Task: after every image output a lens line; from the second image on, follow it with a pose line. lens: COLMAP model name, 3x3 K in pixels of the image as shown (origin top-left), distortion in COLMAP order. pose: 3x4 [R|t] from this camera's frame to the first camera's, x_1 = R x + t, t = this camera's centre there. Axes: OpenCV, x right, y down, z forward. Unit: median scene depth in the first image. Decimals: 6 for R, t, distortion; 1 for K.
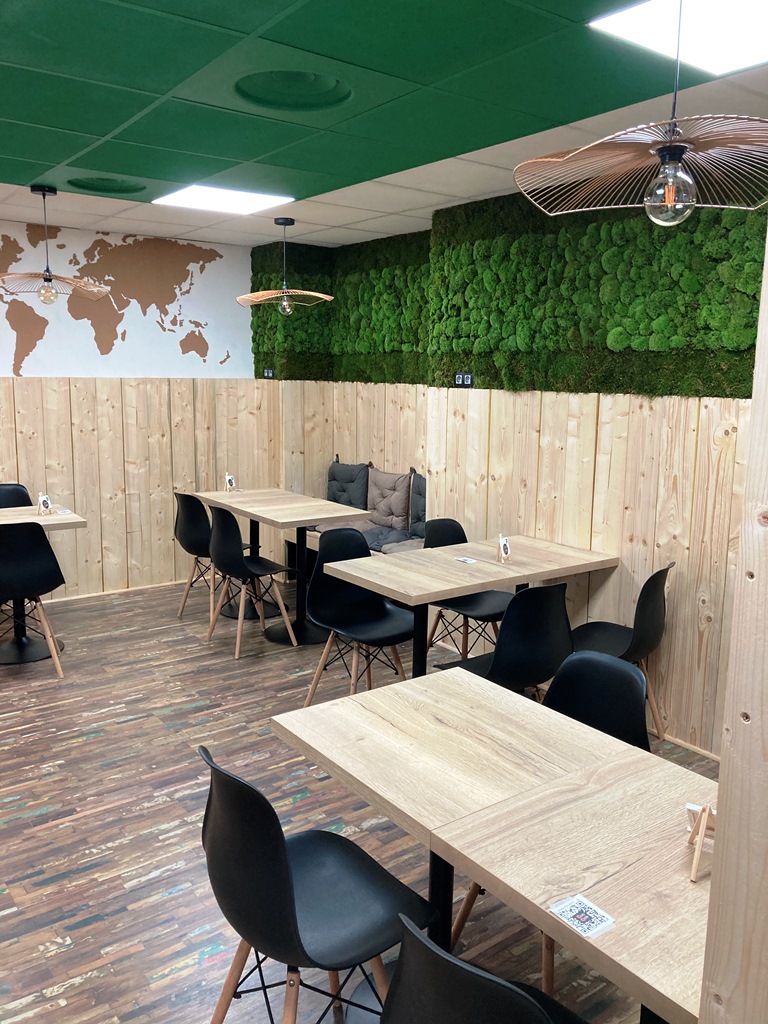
lens RADIAL K [[829.4, 0, 383.5], [0, 829.4, 514.3], [0, 0, 1]] dist [0.006827, -0.019025]
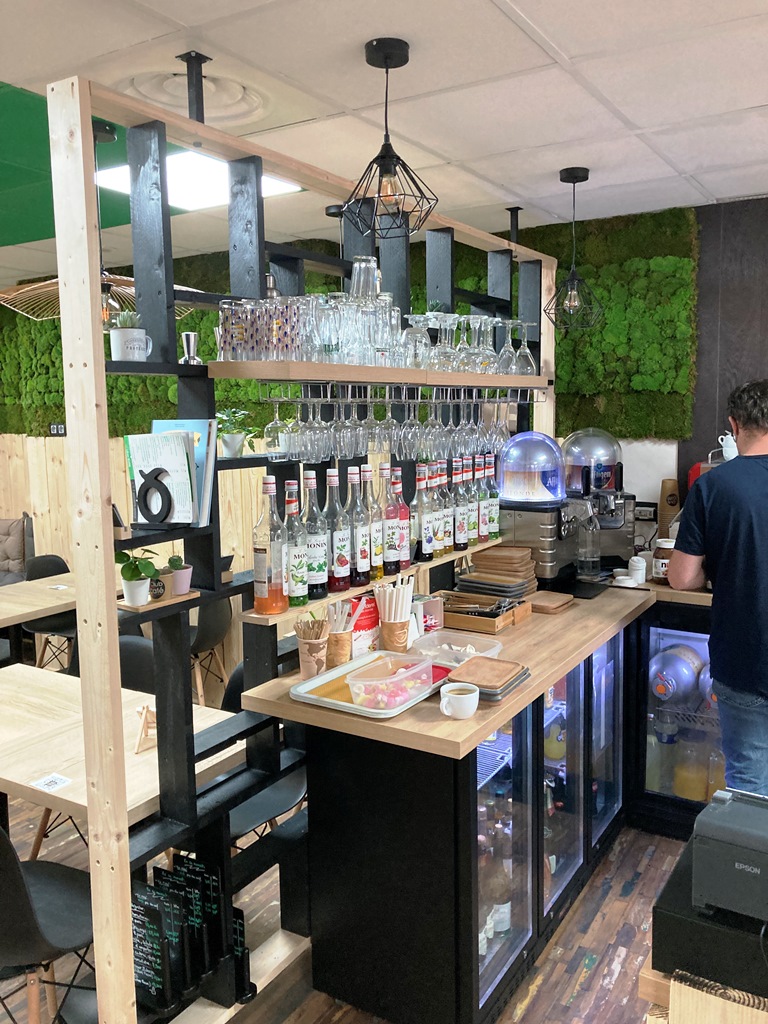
lens RADIAL K [[829.4, 0, 389.1], [0, 829.4, 502.6], [0, 0, 1]] dist [0.006827, -0.019025]
pose [[0.921540, -0.071812, 0.381585, 0.079702], [0.094591, 0.994661, -0.041249, 0.025890], [-0.376586, 0.074107, 0.923413, -0.210358]]
